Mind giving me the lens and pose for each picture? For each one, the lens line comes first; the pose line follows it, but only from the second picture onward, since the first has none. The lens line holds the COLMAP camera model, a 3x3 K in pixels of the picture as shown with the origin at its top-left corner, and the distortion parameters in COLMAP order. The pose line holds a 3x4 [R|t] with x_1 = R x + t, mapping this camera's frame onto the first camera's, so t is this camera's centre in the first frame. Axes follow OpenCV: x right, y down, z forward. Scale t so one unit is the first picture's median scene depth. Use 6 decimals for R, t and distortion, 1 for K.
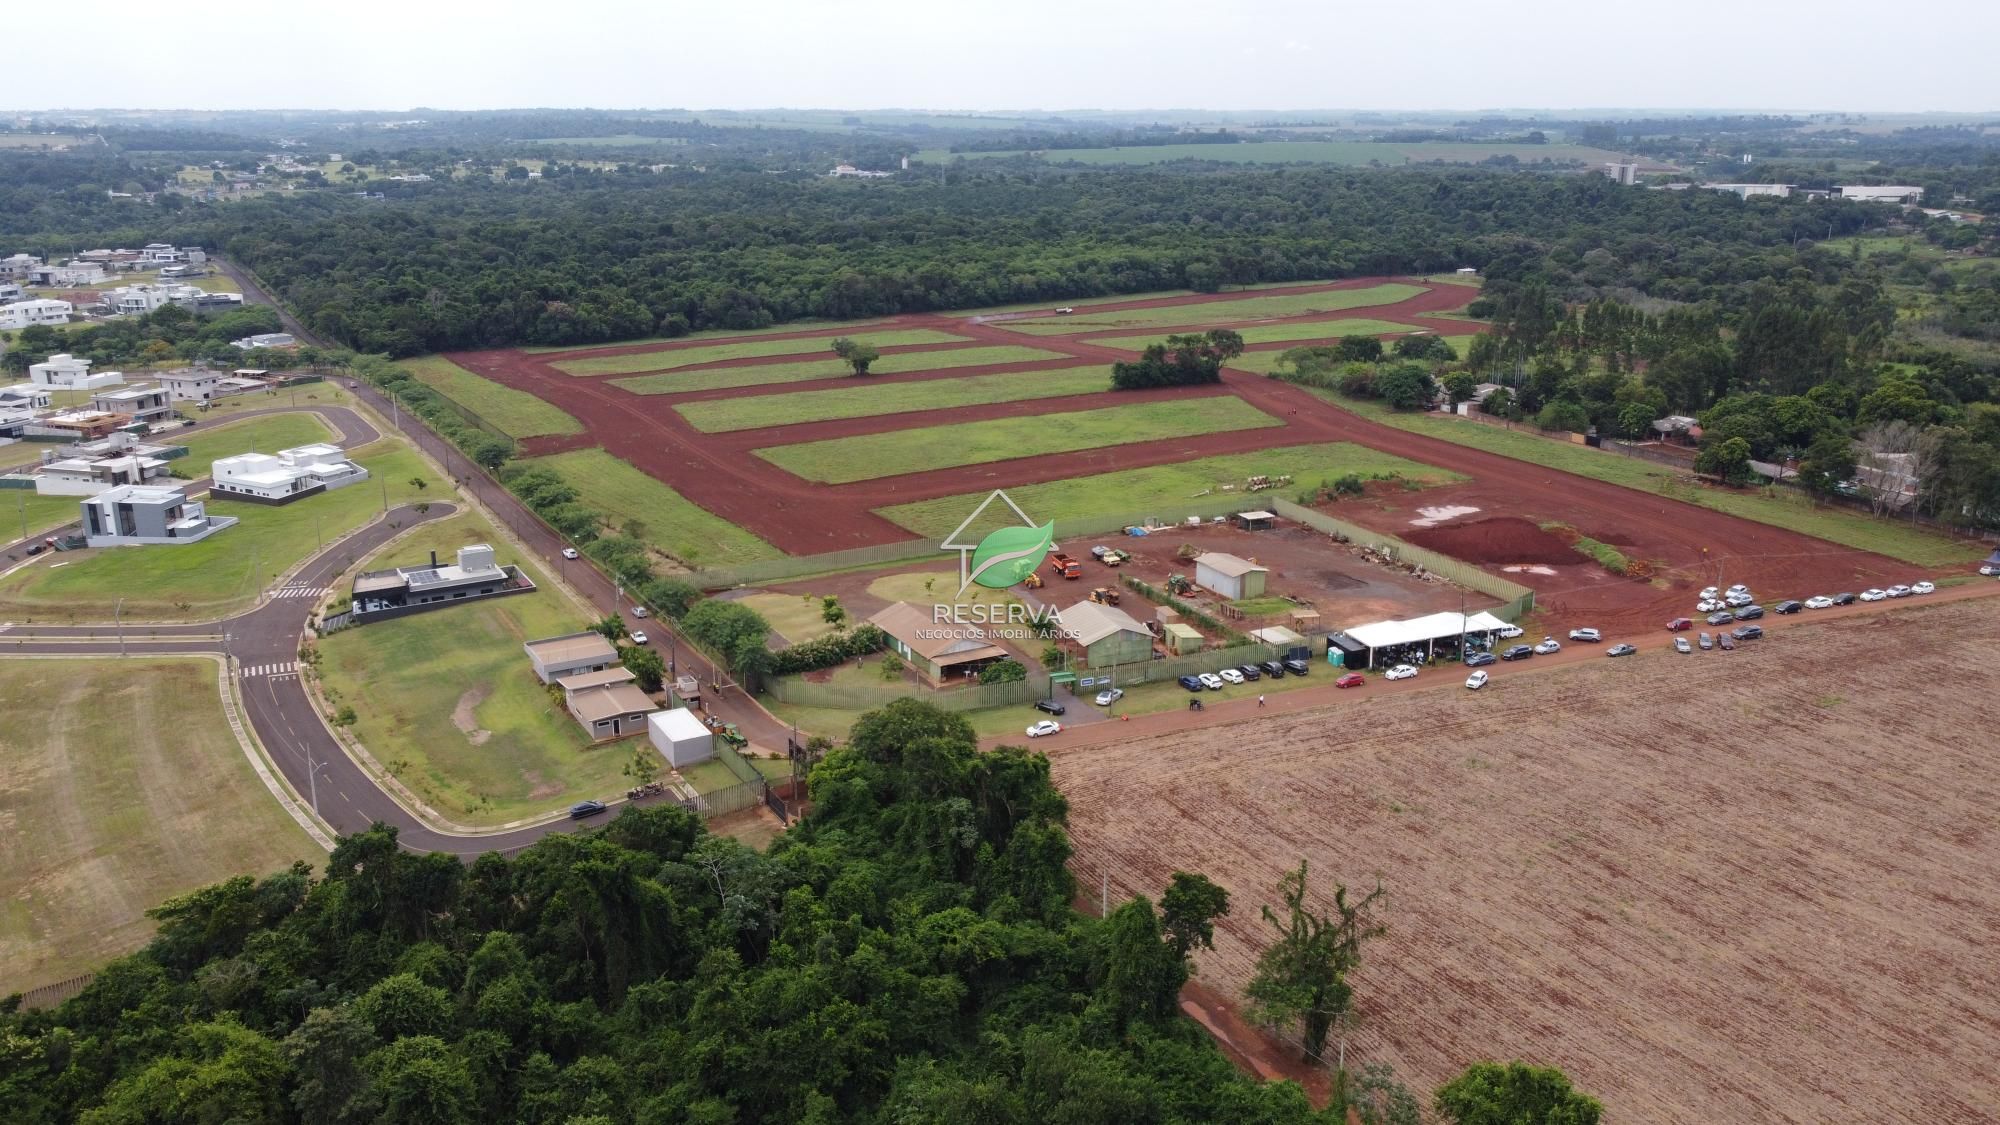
lens RADIAL K [[1520.9, 0, 993.7], [0, 1520.9, 564.4], [0, 0, 1]] dist [-0.012350, 0.009938]
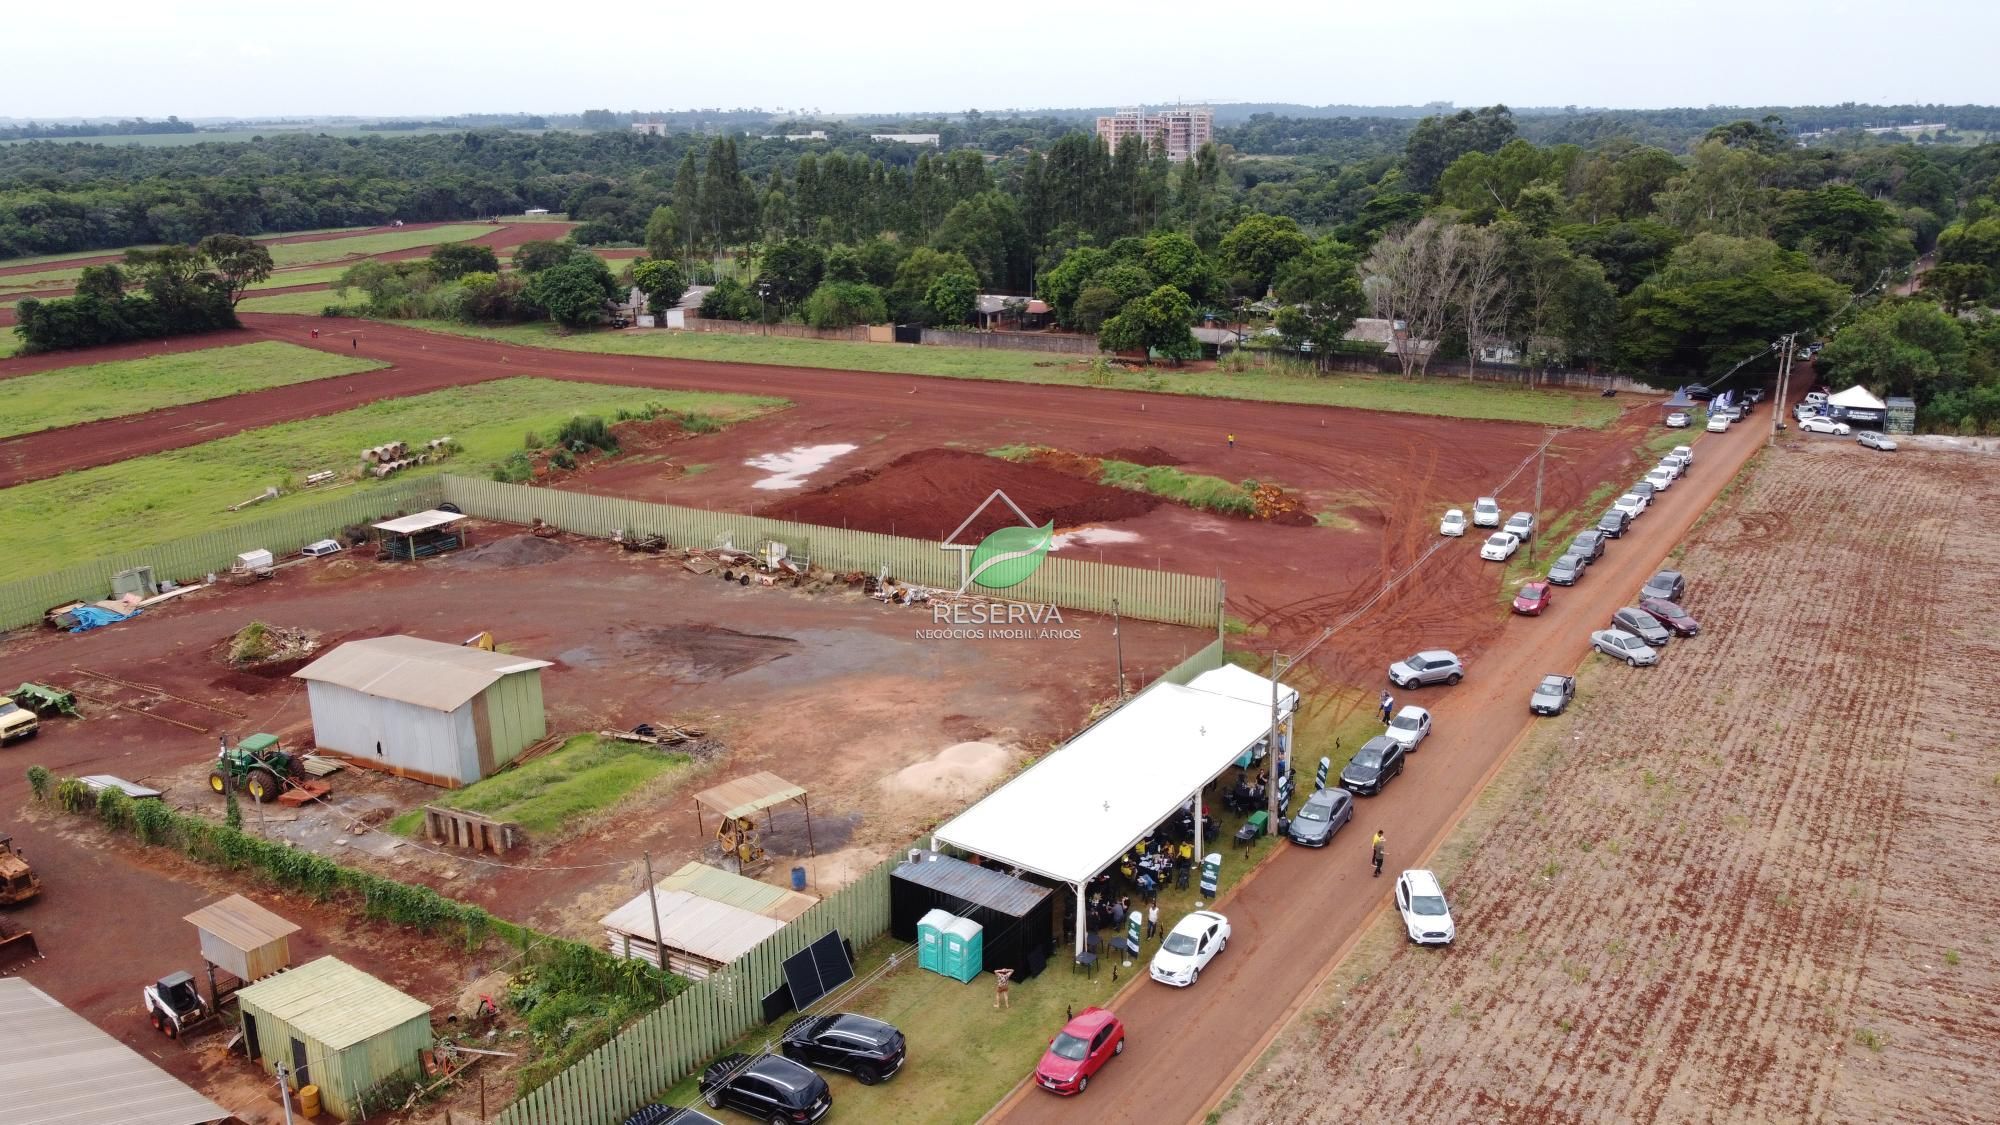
lens RADIAL K [[1522.4, 0, 994.7], [0, 1522.4, 561.7], [0, 0, 1]] dist [-0.014075, 0.011458]
pose [[0.811167, -0.168535, 0.560004, 0.029690], [0.172713, 0.983901, 0.045933, -0.006048], [-0.558730, 0.059460, 0.827215, 0.252838]]
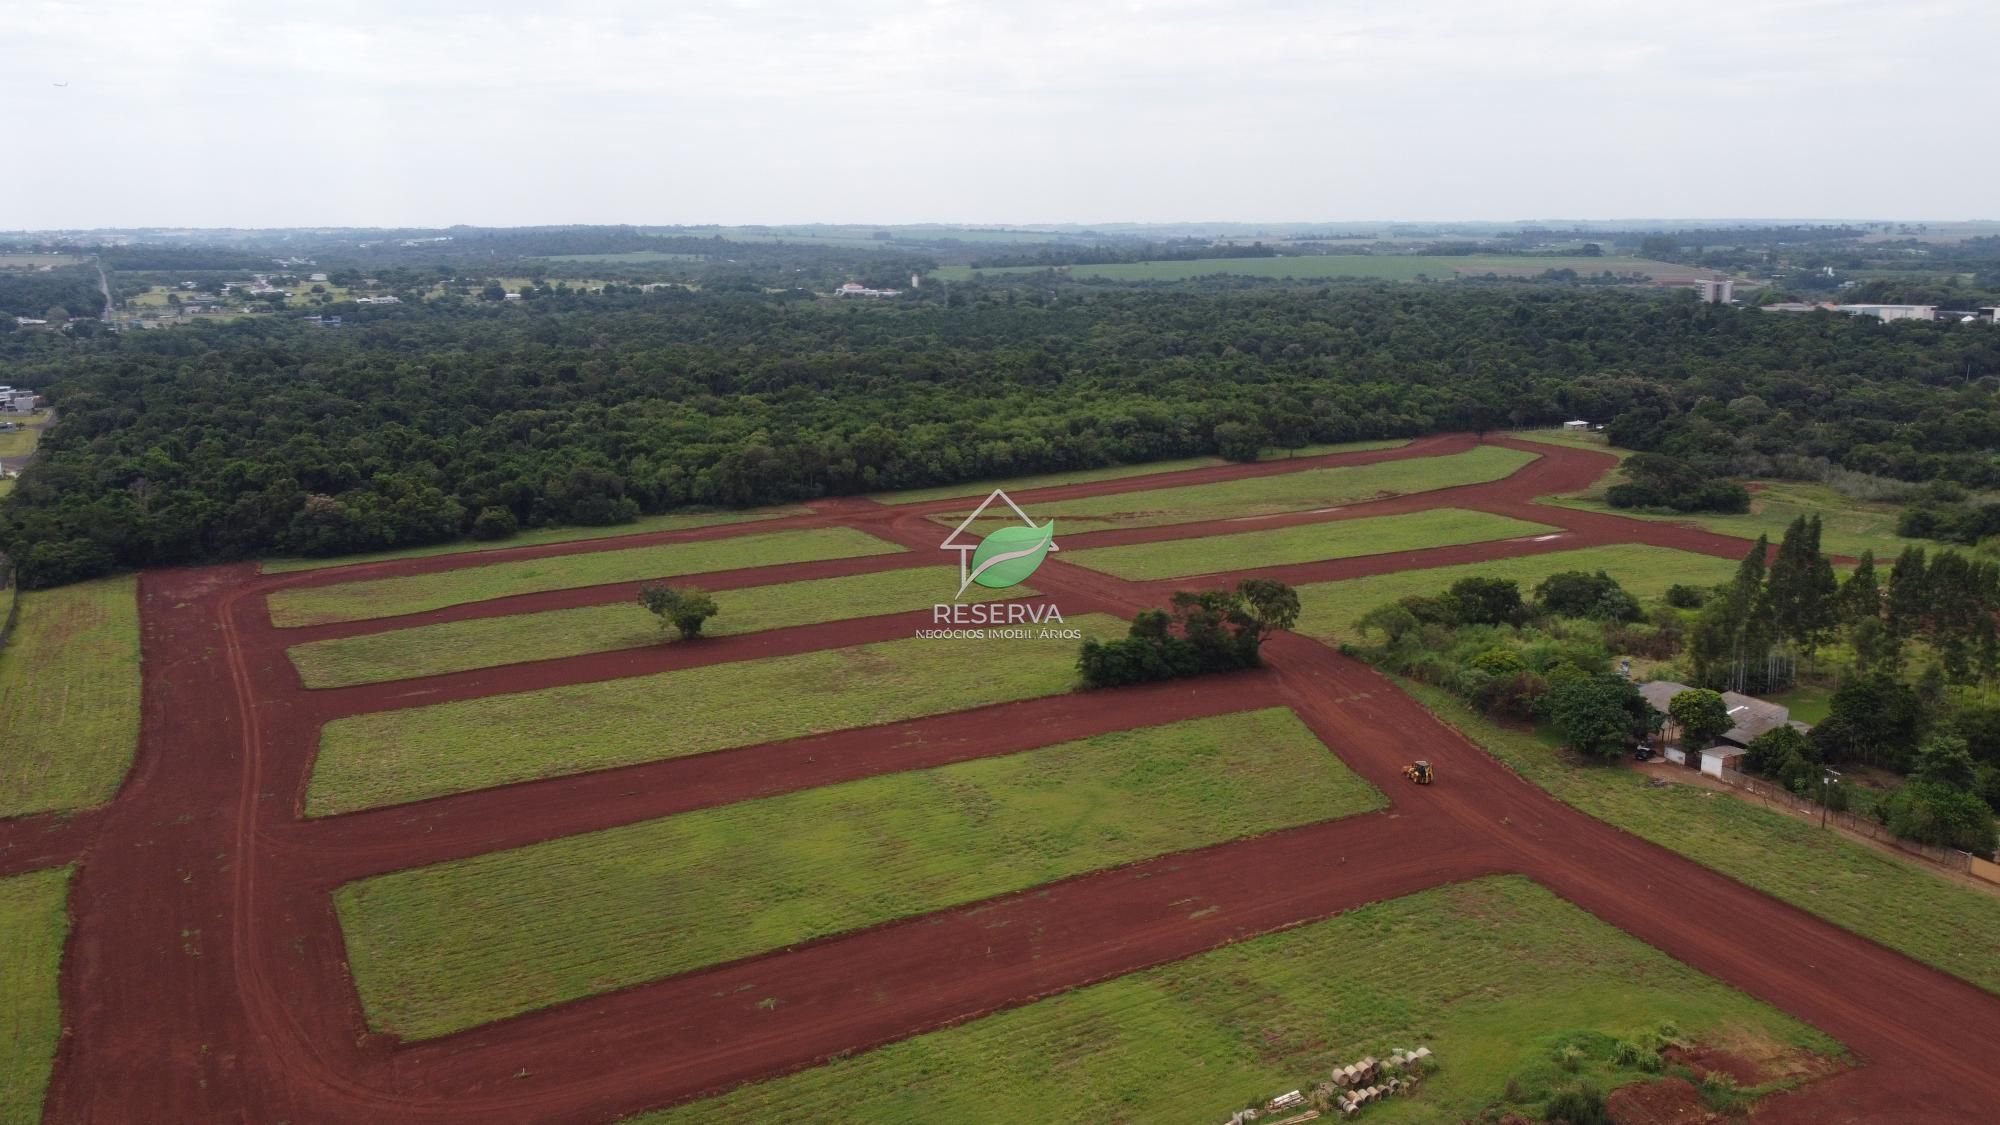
lens RADIAL K [[1522.4, 0, 994.7], [0, 1522.4, 561.7], [0, 0, 1]] dist [-0.014075, 0.011458]
pose [[0.999683, 0.000162, -0.025194, 0.040135], [-0.001979, 0.997397, -0.072082, -0.081418], [0.025117, 0.072109, 0.997080, 0.270833]]
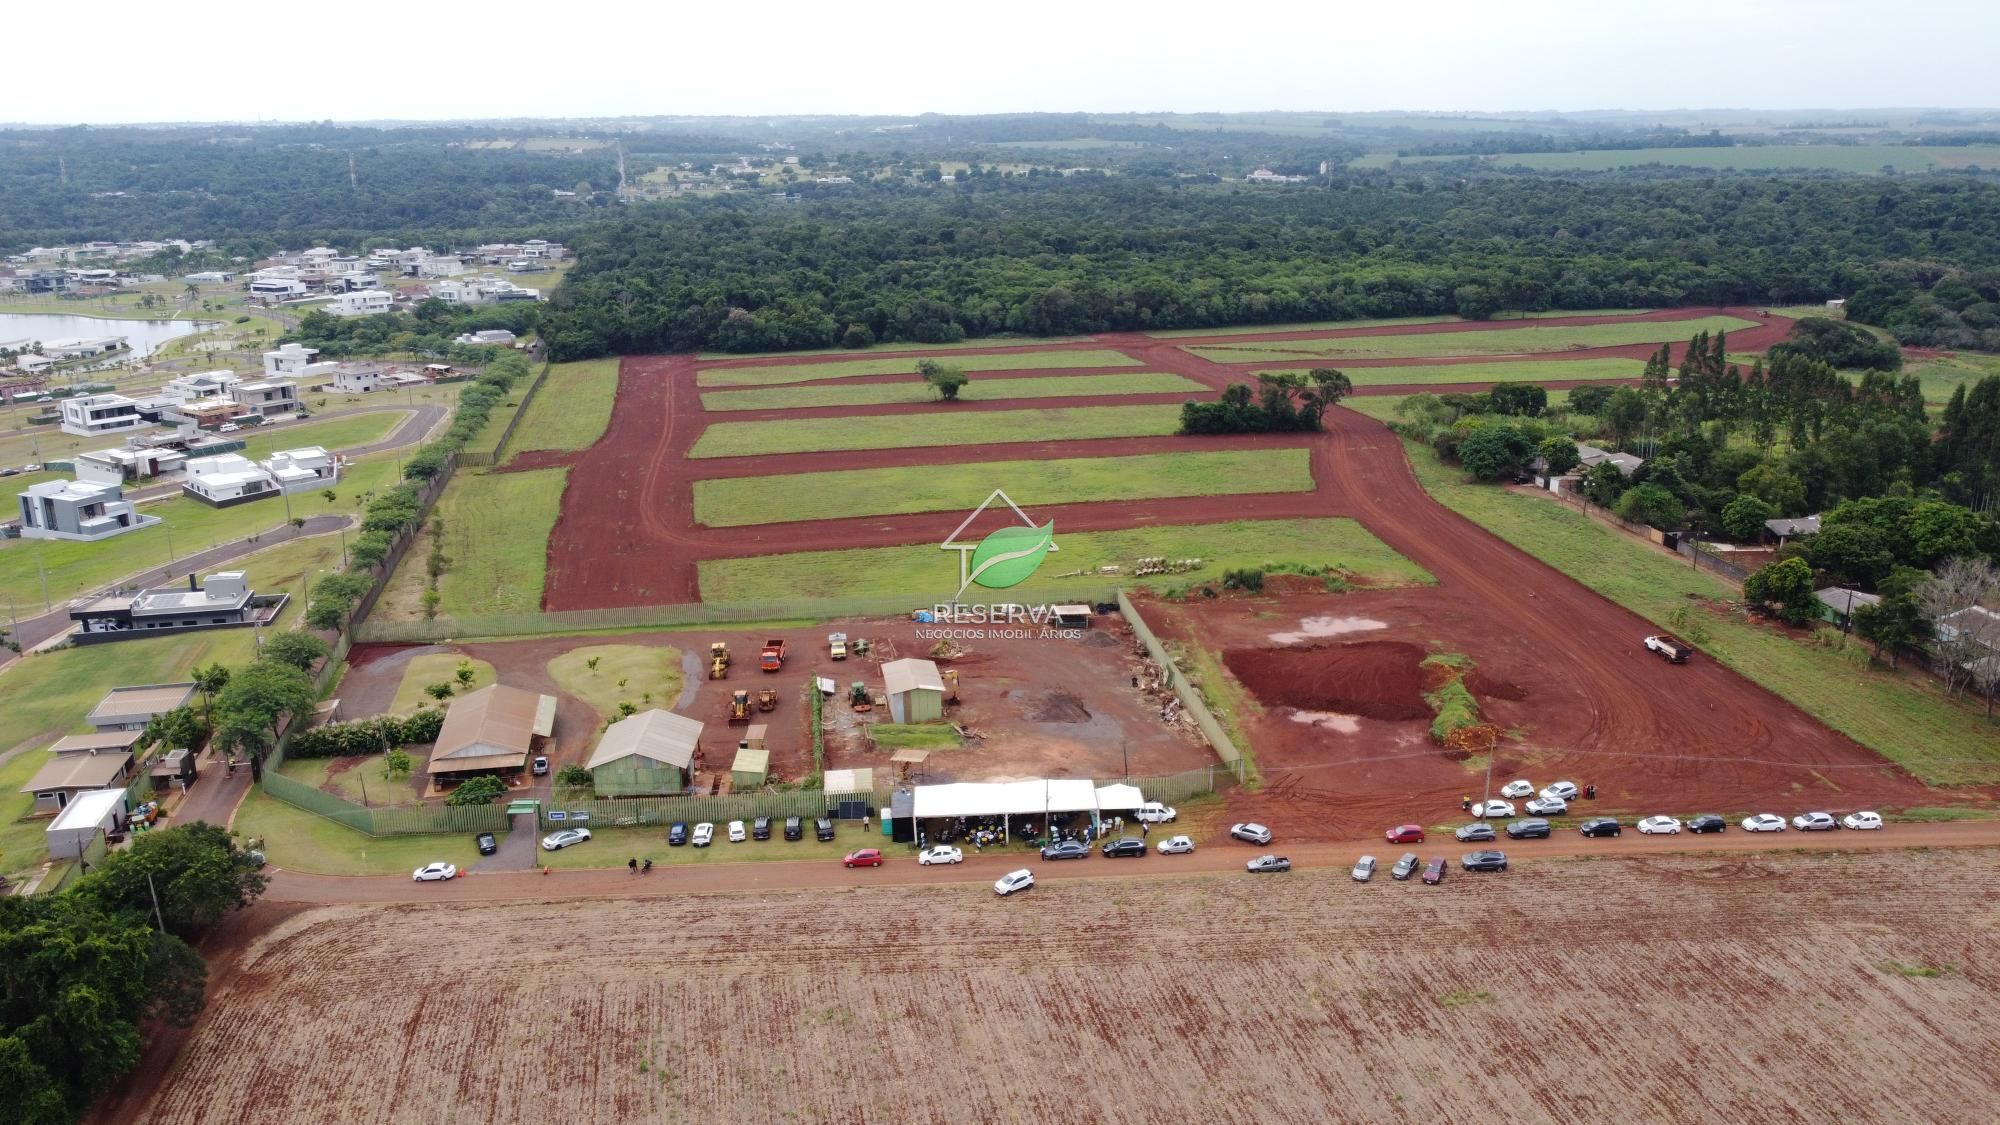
lens RADIAL K [[1520.9, 0, 993.7], [0, 1520.9, 564.4], [0, 0, 1]] dist [-0.012350, 0.009938]
pose [[0.950055, 0.081966, -0.301127, 0.164930], [-0.082463, 0.996533, 0.011085, -0.027282], [0.300991, 0.014300, 0.953520, 0.091482]]
